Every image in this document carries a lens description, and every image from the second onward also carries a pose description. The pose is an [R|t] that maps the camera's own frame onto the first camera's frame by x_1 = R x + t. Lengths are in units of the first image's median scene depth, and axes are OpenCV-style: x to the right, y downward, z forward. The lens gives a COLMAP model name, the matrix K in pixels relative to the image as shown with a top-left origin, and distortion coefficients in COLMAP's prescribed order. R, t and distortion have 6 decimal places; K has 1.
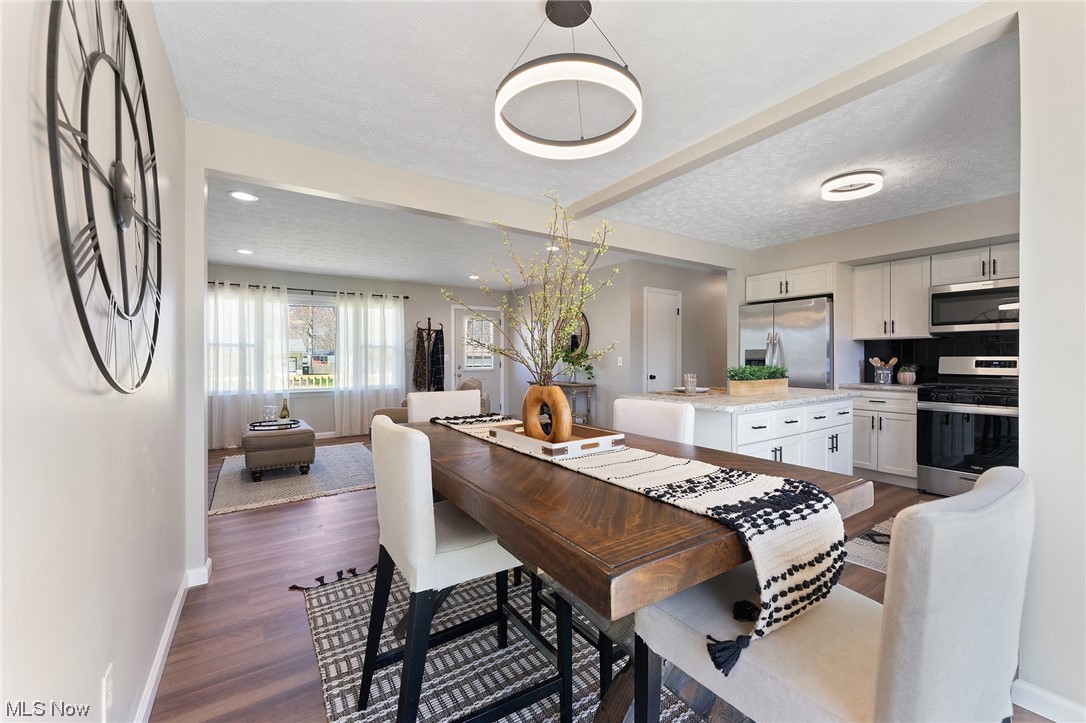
lens RADIAL K [[435.4, 0, 543.0], [0, 435.4, 360.0], [0, 0, 1]] dist [0.001747, -0.000433]
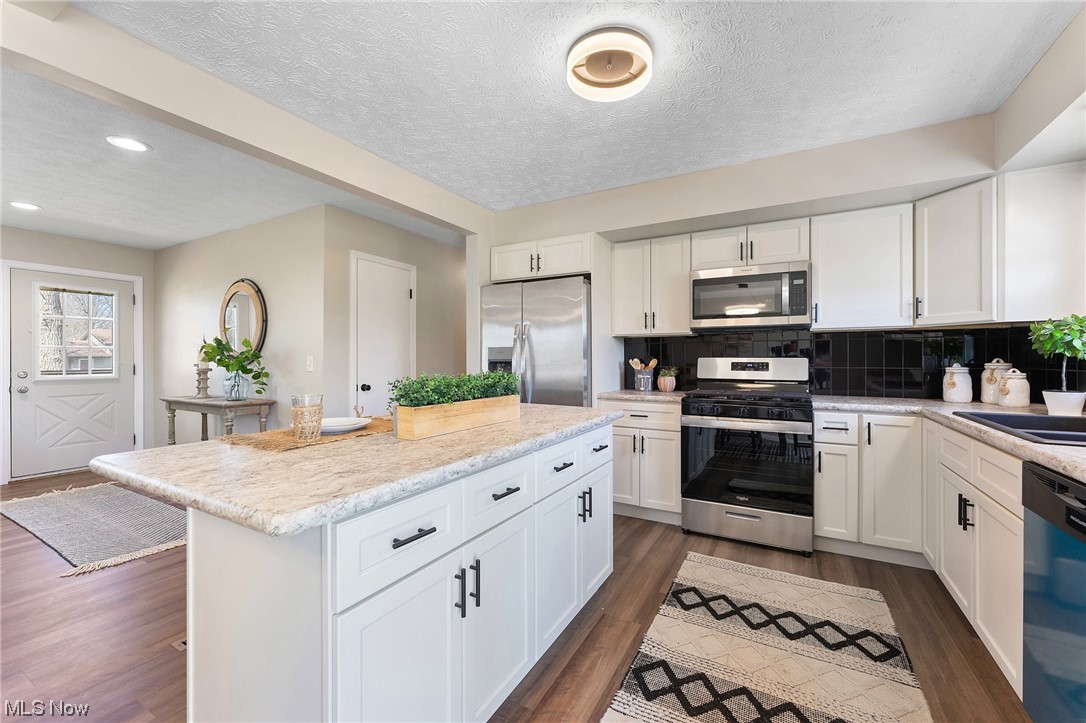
lens RADIAL K [[435.4, 0, 549.3], [0, 435.4, 360.2], [0, 0, 1]] dist [0.001747, -0.000433]
pose [[0.889644, 0.000874, 0.456654, 0.254126], [0.000906, 0.999993, -0.003680, -0.000135], [-0.456654, 0.003688, 0.889637, 0.357967]]
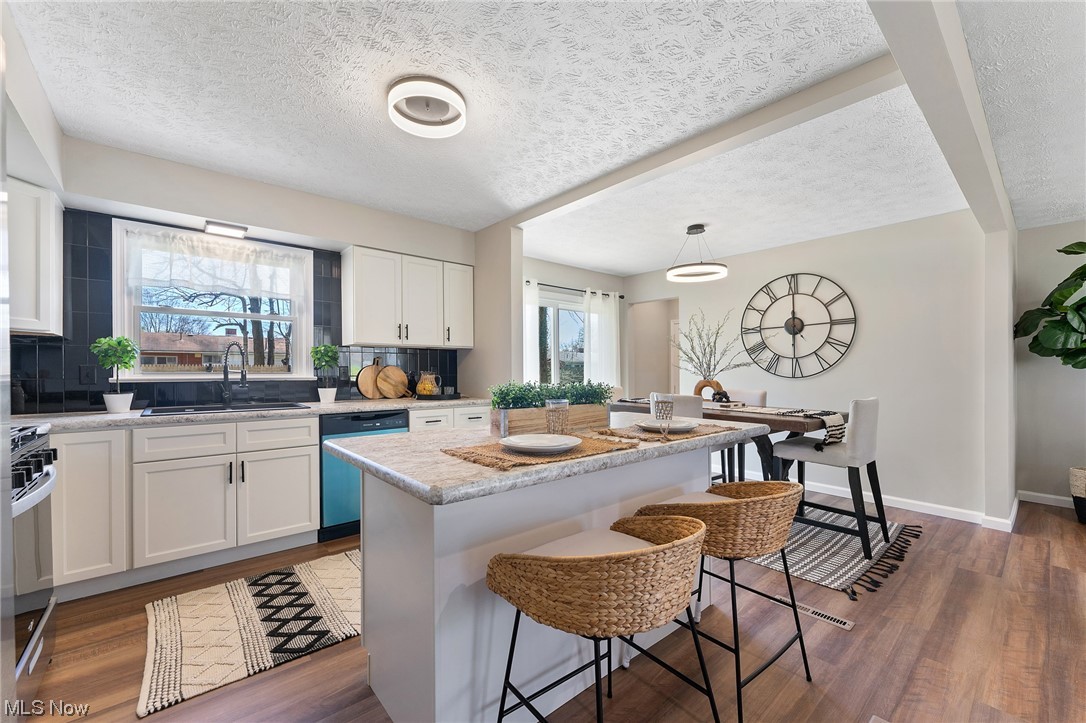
lens RADIAL K [[435.4, 0, 542.5], [0, 435.4, 370.4], [0, 0, 1]] dist [0.001747, -0.000433]
pose [[-0.992200, 0.002327, -0.124631, 0.432284], [0.000999, 0.999942, 0.010717, -0.007169], [0.124649, 0.010509, -0.992145, 1.167503]]
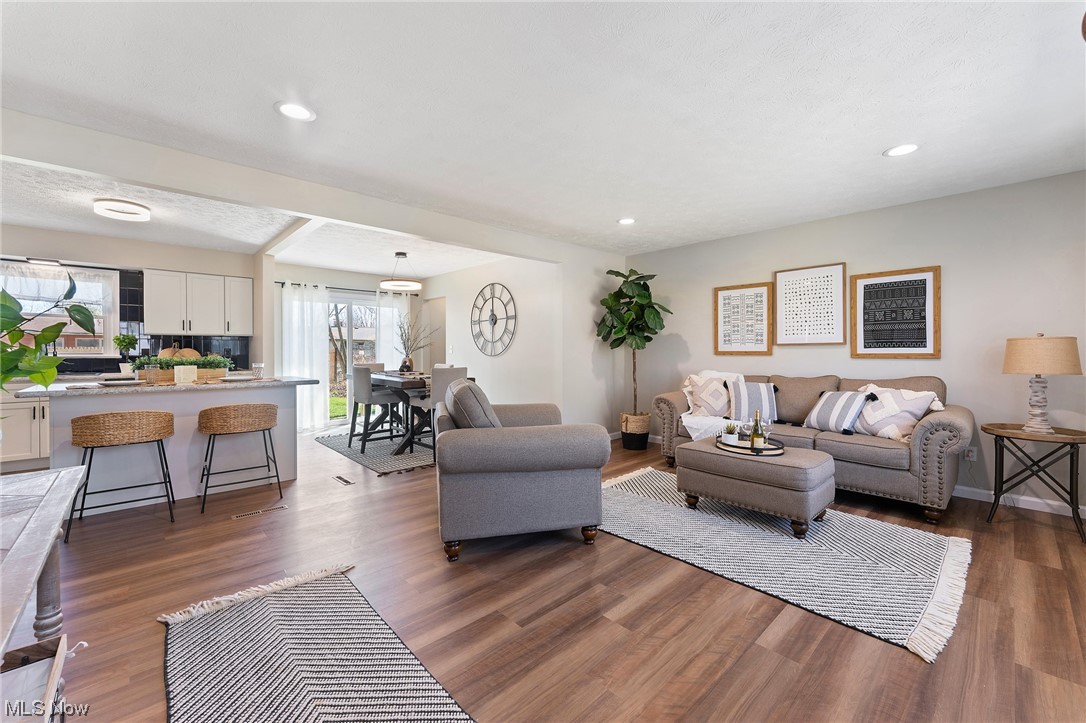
lens RADIAL K [[435.4, 0, 541.5], [0, 435.4, 351.3], [0, 0, 1]] dist [0.001747, -0.000433]
pose [[-0.986266, 0.003941, -0.165120, -0.176754], [0.002366, 0.999950, 0.009736, -0.007697], [0.165150, 0.009211, -0.986225, 1.676827]]
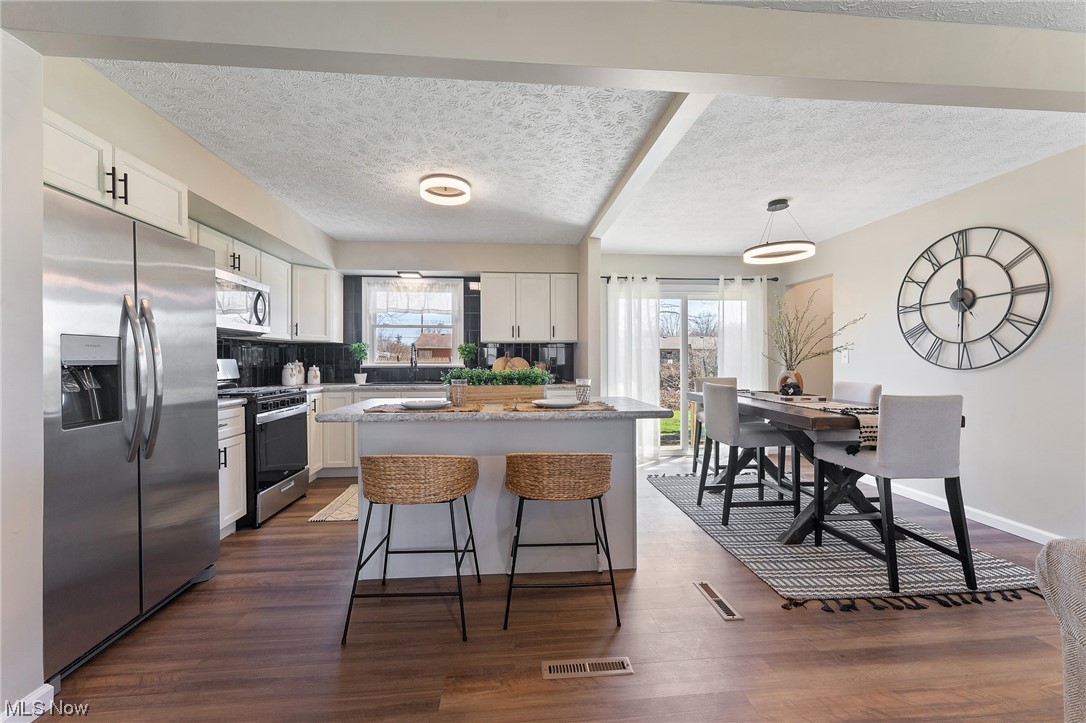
lens RADIAL K [[435.4, 0, 544.8], [0, 435.4, 362.4], [0, 0, 1]] dist [0.001747, -0.000433]
pose [[-0.878846, 0.002270, 0.477100, 0.013636], [0.007774, 0.999924, 0.009561, -0.003828], [-0.477042, 0.012112, -0.878797, 1.241569]]
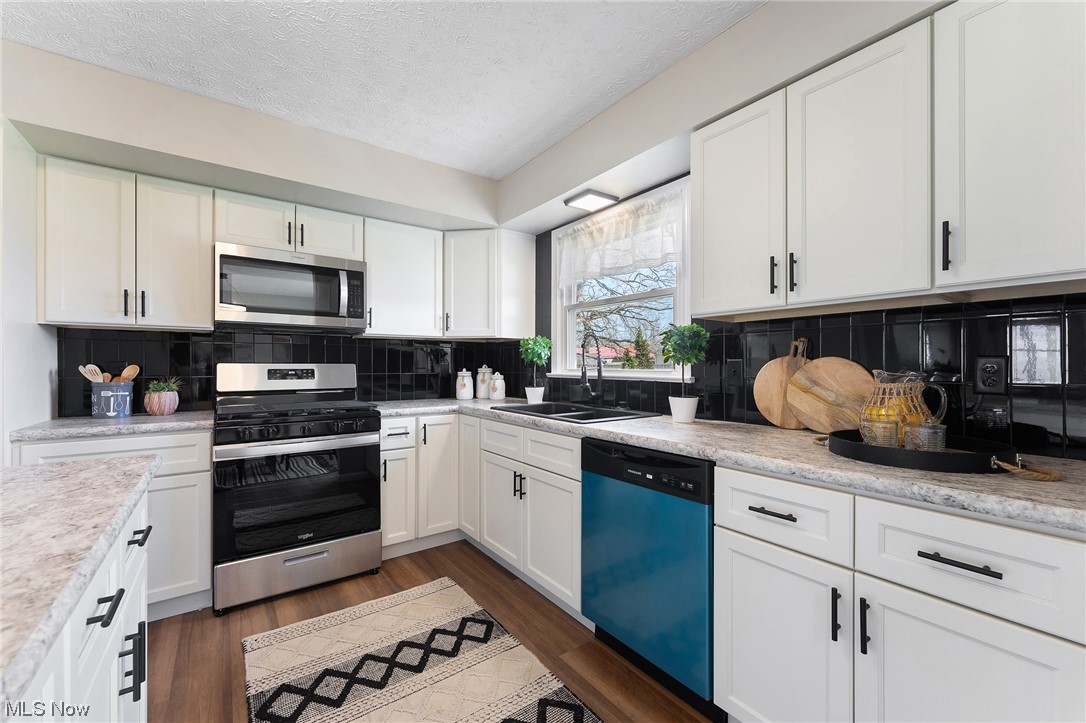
lens RADIAL K [[435.4, 0, 541.2], [0, 435.4, 365.1], [0, 0, 1]] dist [0.001747, -0.000433]
pose [[-0.039617, 0.003459, 0.999209, 0.264834], [0.005821, 0.999978, -0.003231, -0.000464], [-0.999198, 0.005688, -0.039636, 0.530479]]
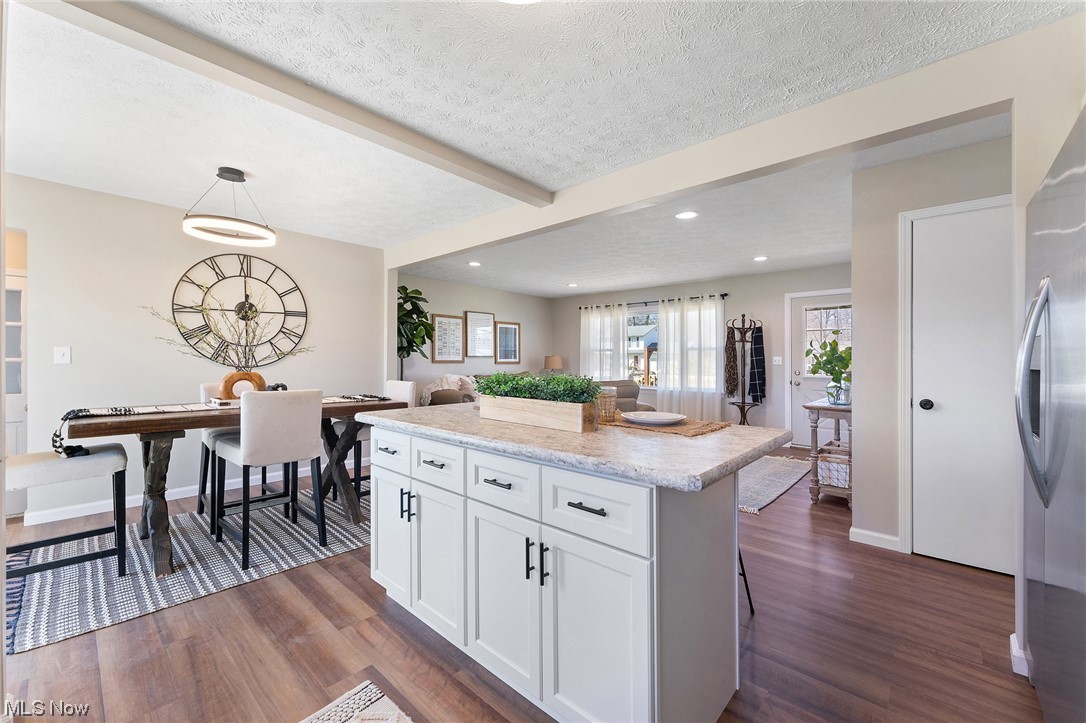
lens RADIAL K [[435.4, 0, 542.0], [0, 435.4, 354.2], [0, 0, 1]] dist [0.001747, -0.000433]
pose [[0.243421, -0.009552, -0.969874, 0.773288], [-0.012228, 0.999842, -0.012916, -0.002736], [0.969844, 0.015004, 0.243266, 0.639048]]
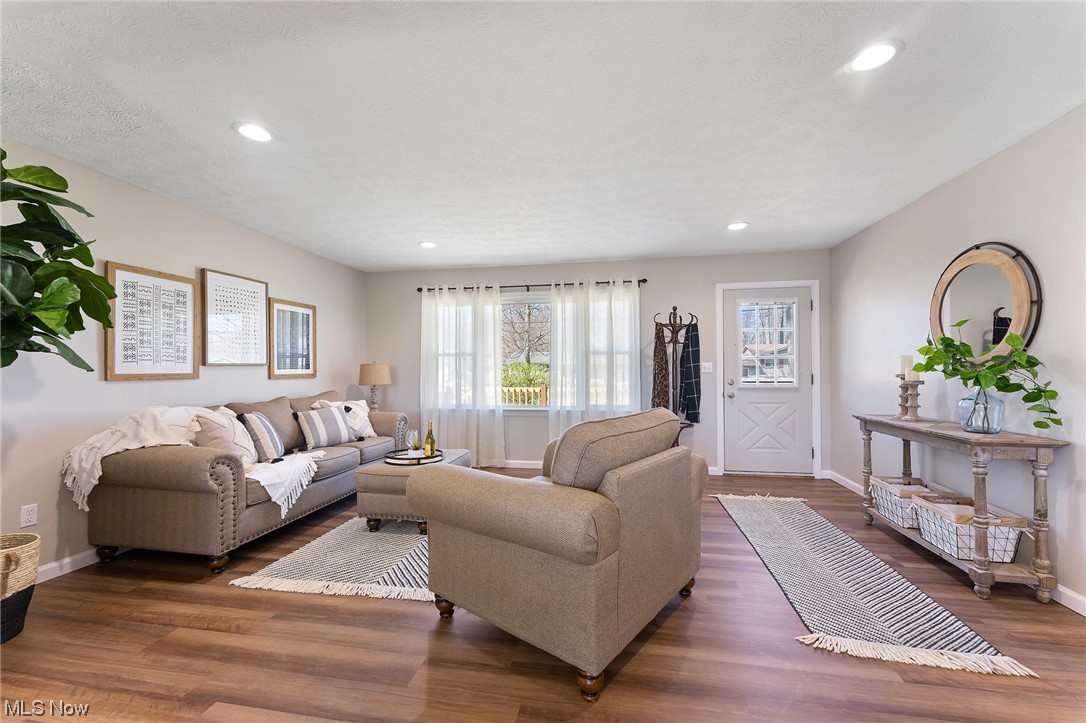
lens RADIAL K [[435.4, 0, 544.5], [0, 435.4, 360.7], [0, 0, 1]] dist [0.001747, -0.000433]
pose [[0.716864, -0.015520, -0.697040, 0.087521], [-0.000488, 0.999741, -0.022762, -0.001740], [0.697213, 0.016657, 0.716671, 0.628718]]
